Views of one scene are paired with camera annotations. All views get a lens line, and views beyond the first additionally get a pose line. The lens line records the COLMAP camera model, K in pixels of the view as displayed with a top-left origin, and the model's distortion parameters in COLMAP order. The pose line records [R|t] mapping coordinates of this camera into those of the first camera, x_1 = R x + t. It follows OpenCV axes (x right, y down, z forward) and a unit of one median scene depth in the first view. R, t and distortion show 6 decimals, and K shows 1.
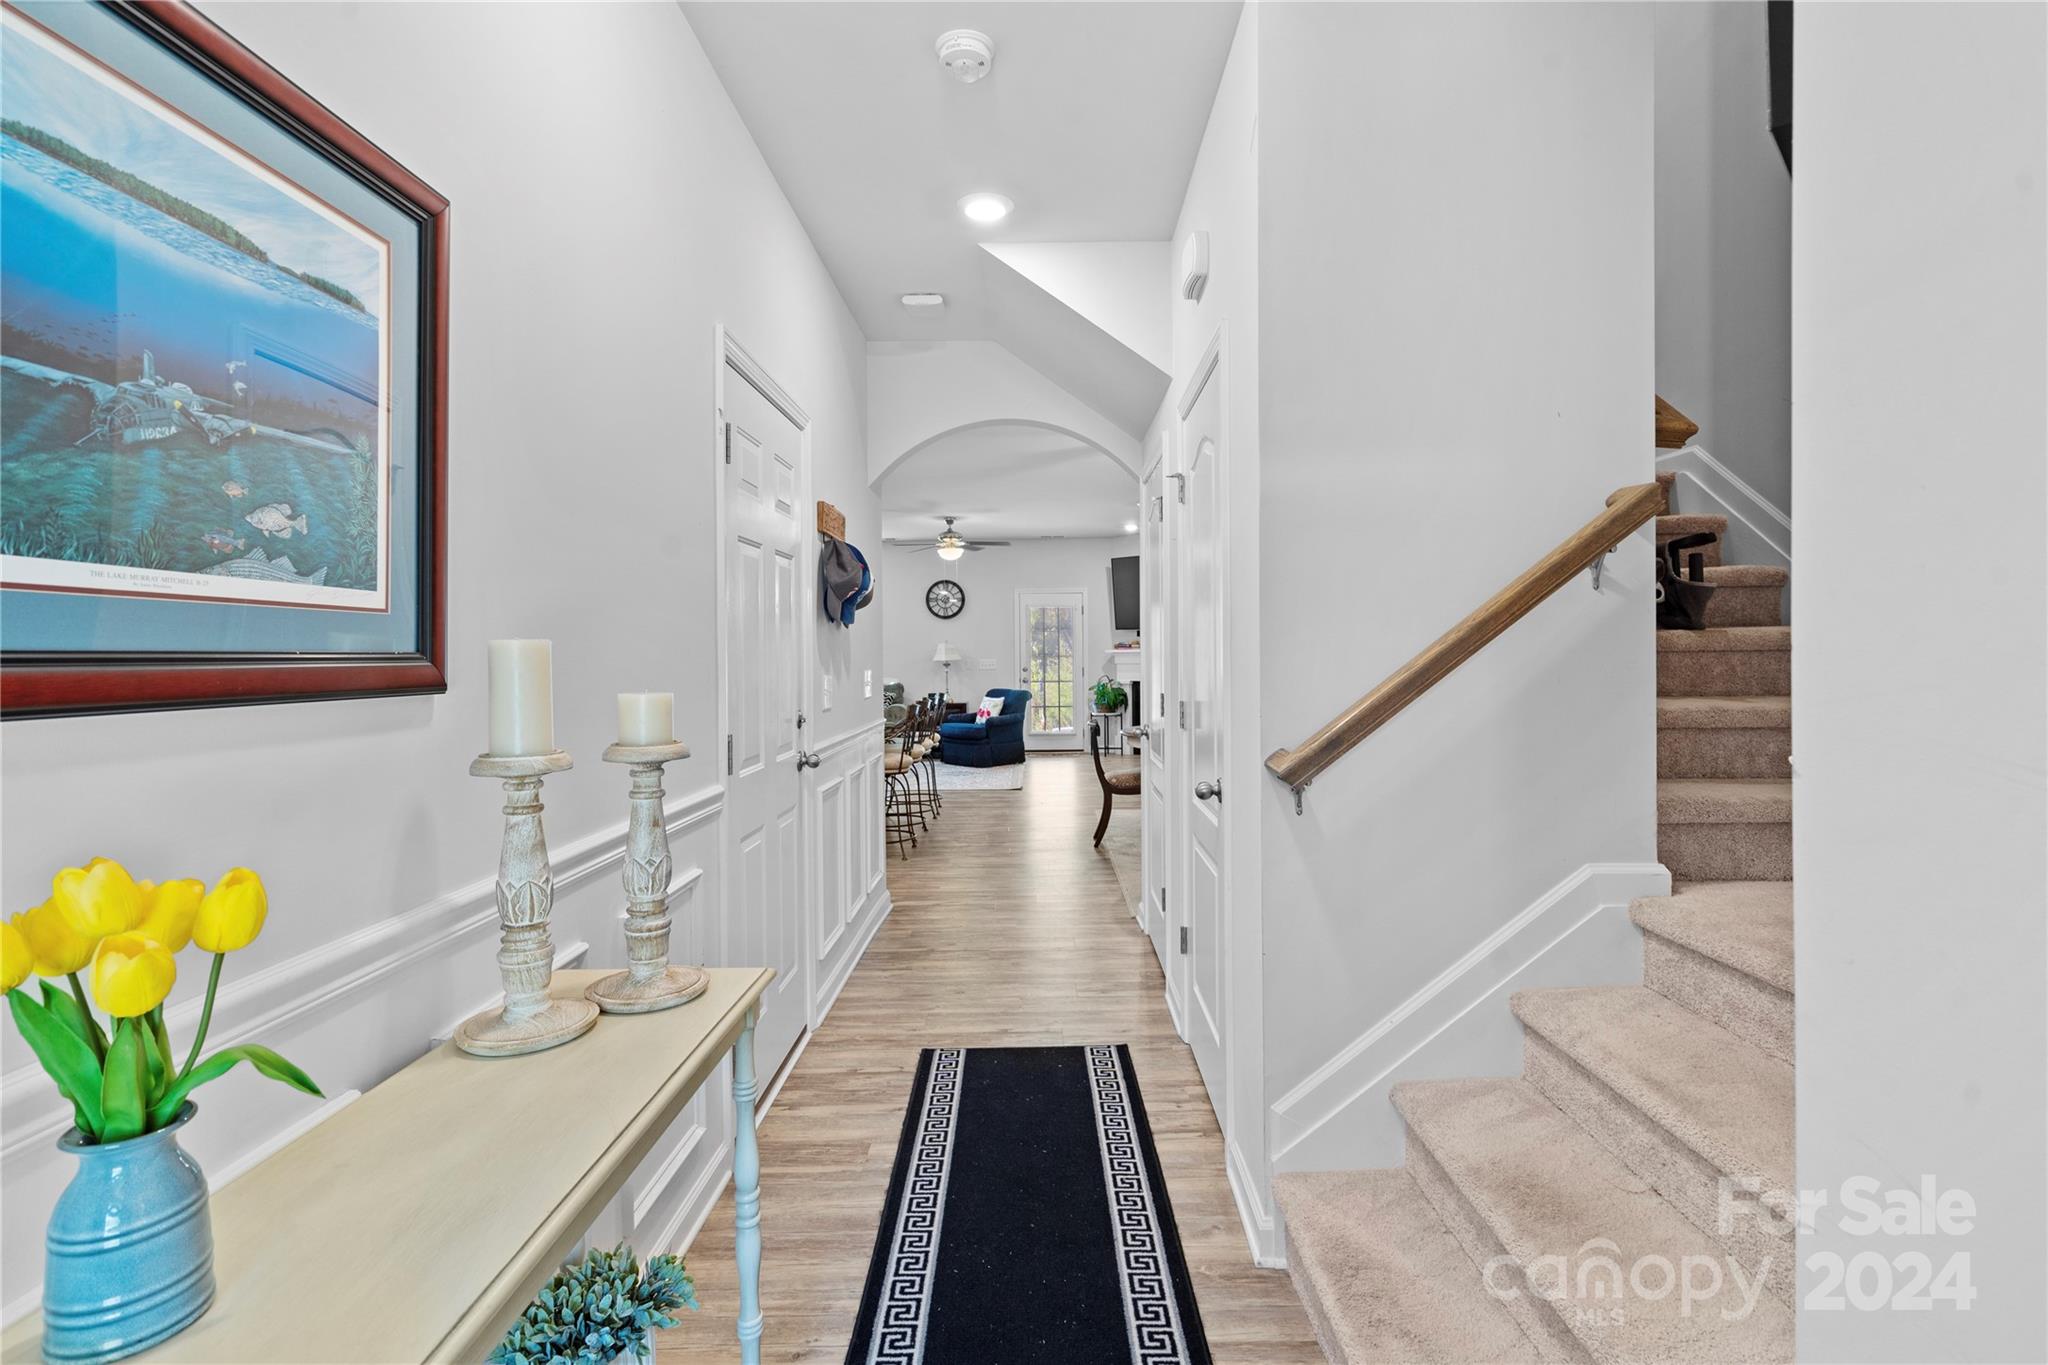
lens RADIAL K [[979.8, 0, 1020.0], [0, 979.8, 655.6], [0, 0, 1]] dist [-0.001409, 0.000108]
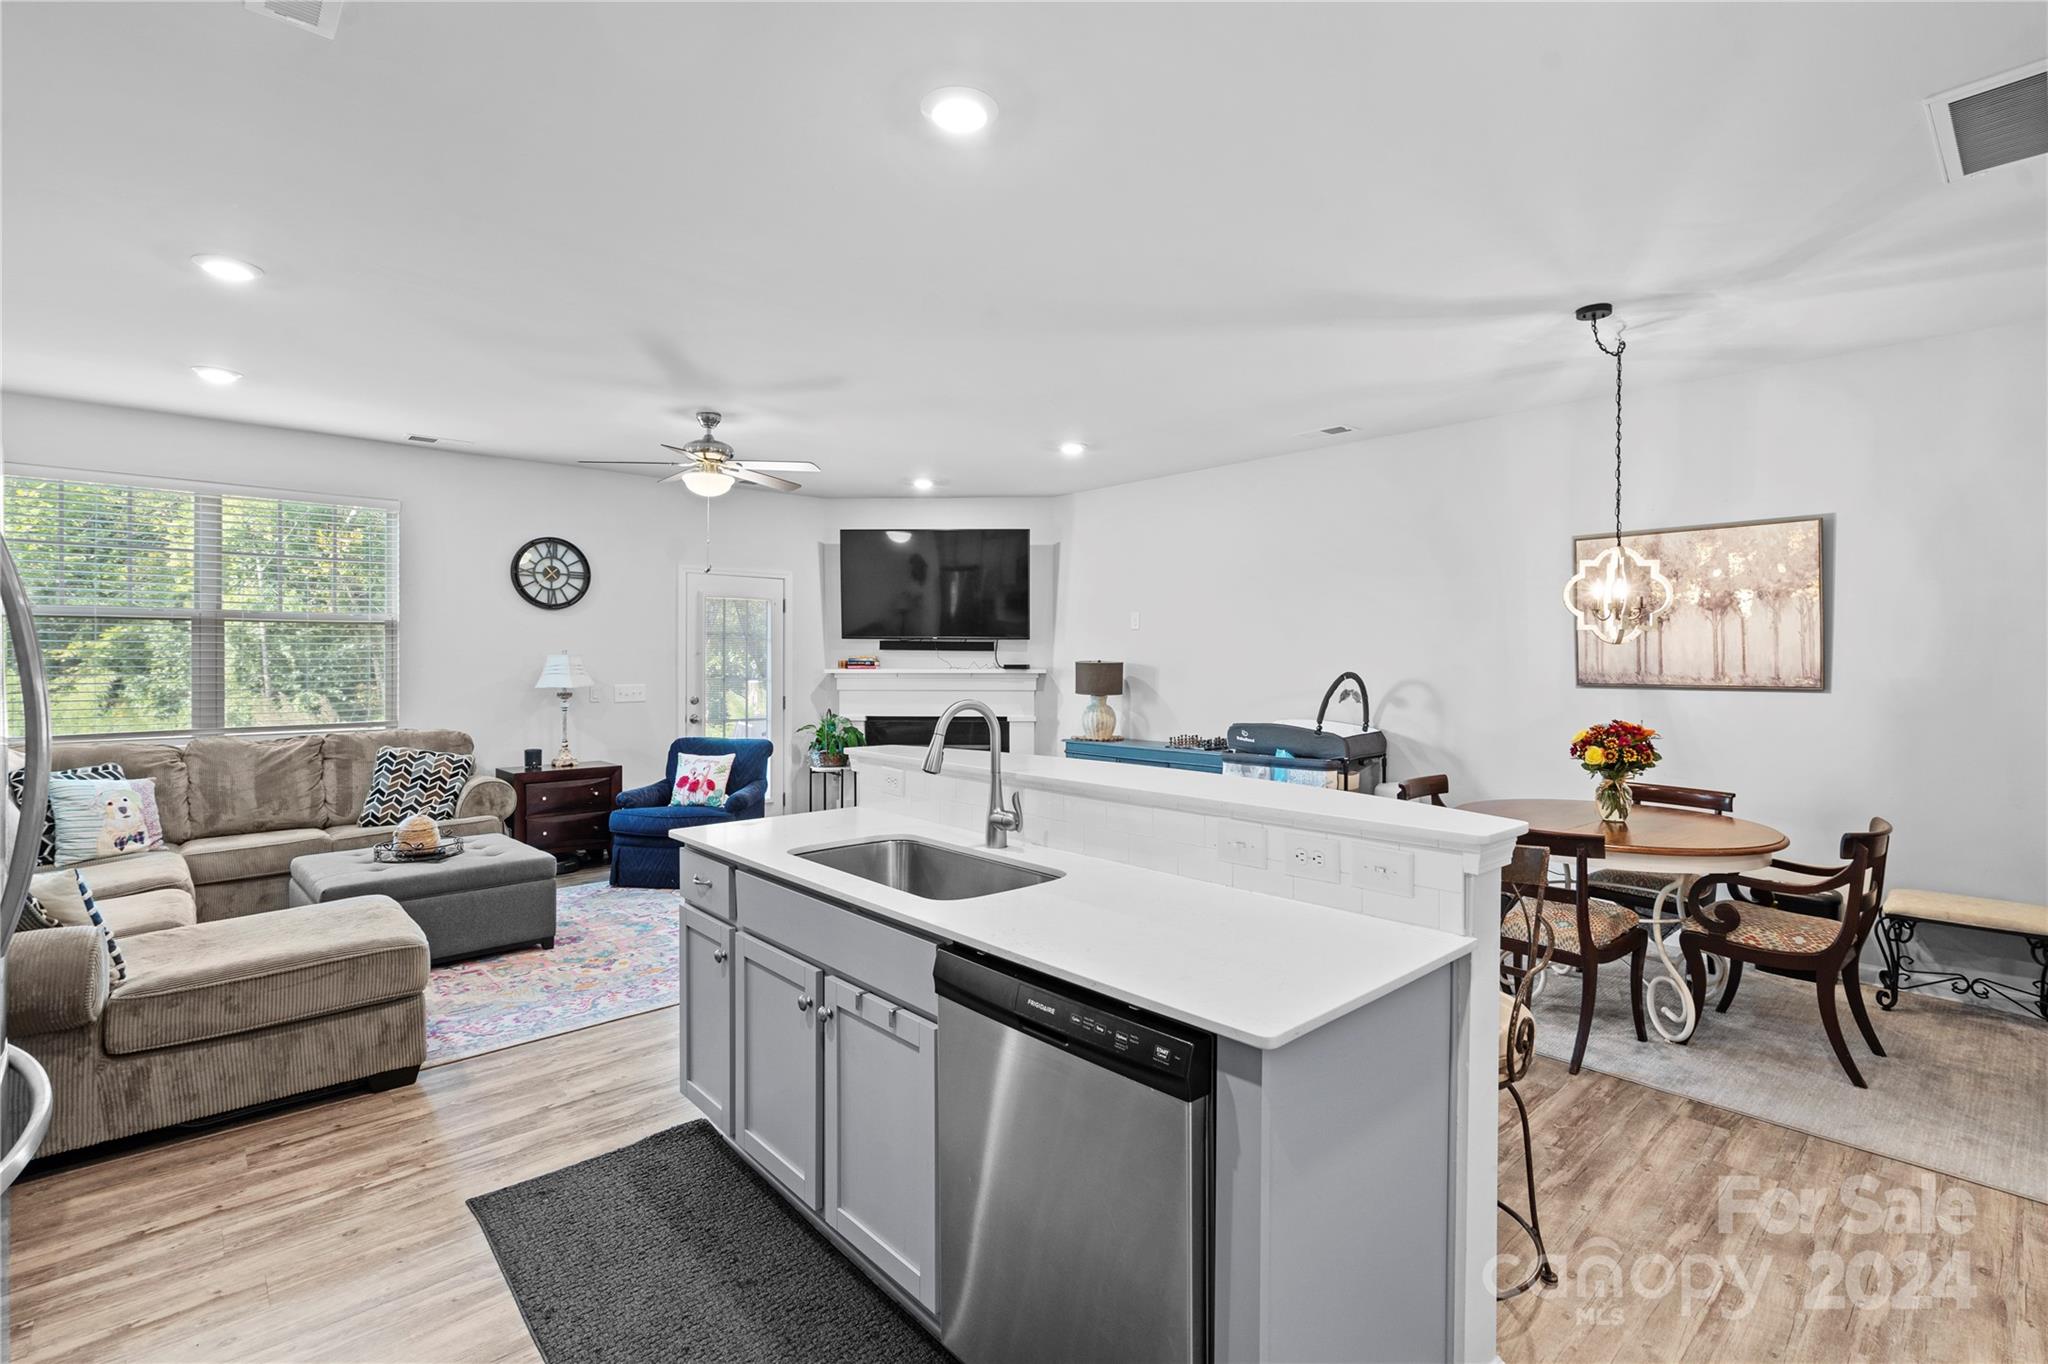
lens RADIAL K [[952.7, 0, 1031.7], [0, 952.7, 658.8], [0, 0, 1]] dist [0.007064, -0.001026]
pose [[0.729930, 0.012796, 0.683402, -0.247268], [-0.009175, 0.999918, -0.008923, -0.008362], [-0.683461, 0.000243, 0.729987, 0.446886]]
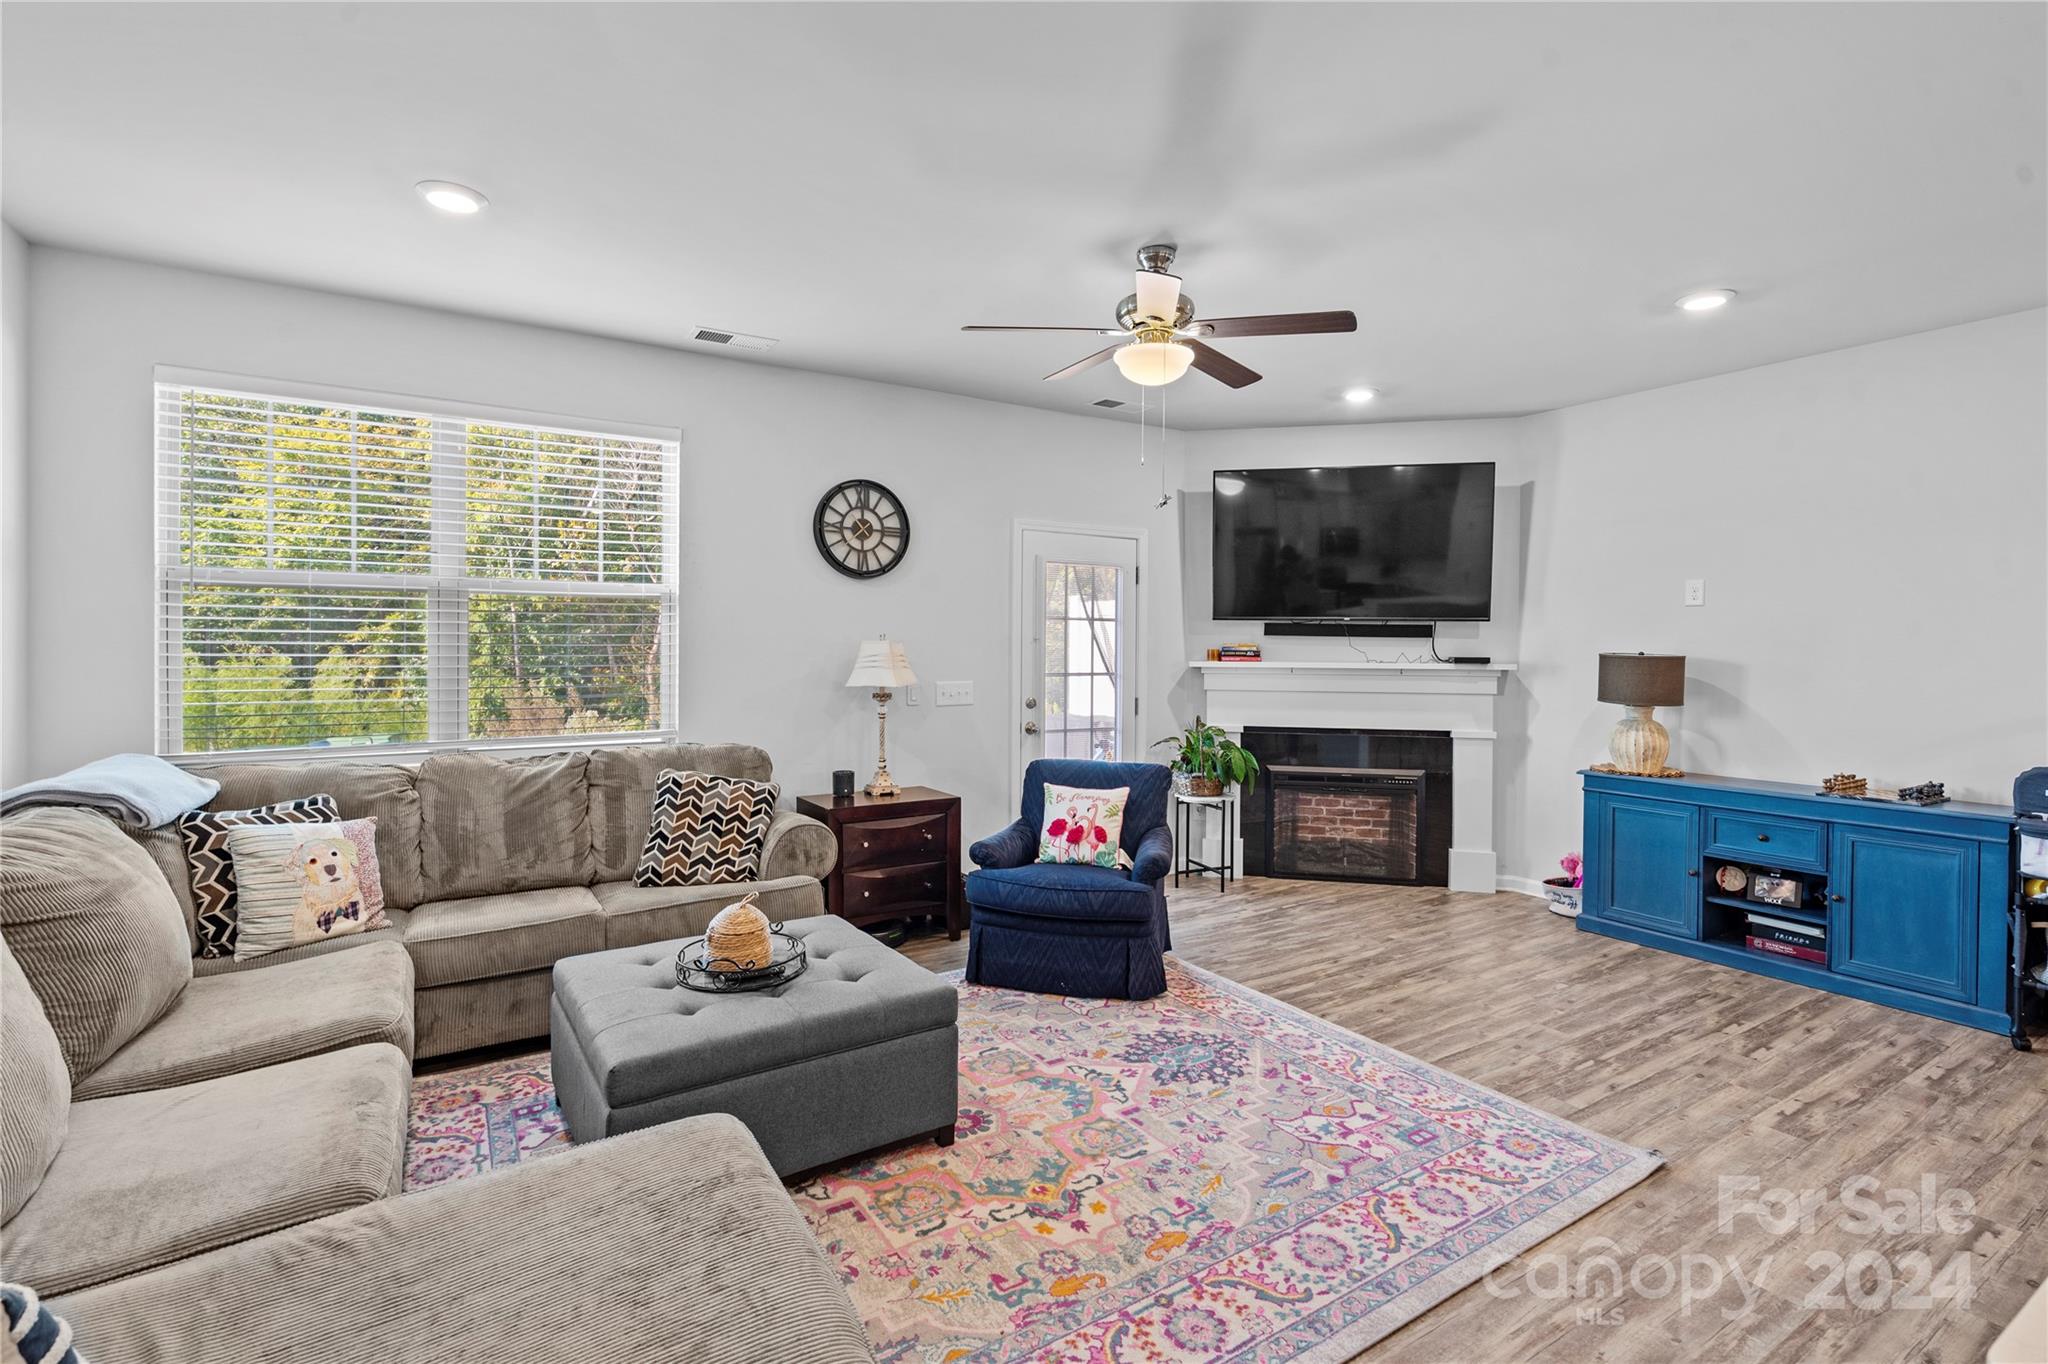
lens RADIAL K [[955.1, 0, 1036.9], [0, 955.1, 649.5], [0, 0, 1]] dist [-0.002899, 0.001494]
pose [[0.838034, 0.014301, 0.545431, -0.231711], [-0.015482, 0.999877, -0.002428, -0.009426], [-0.545399, -0.006410, 0.838152, 0.654468]]
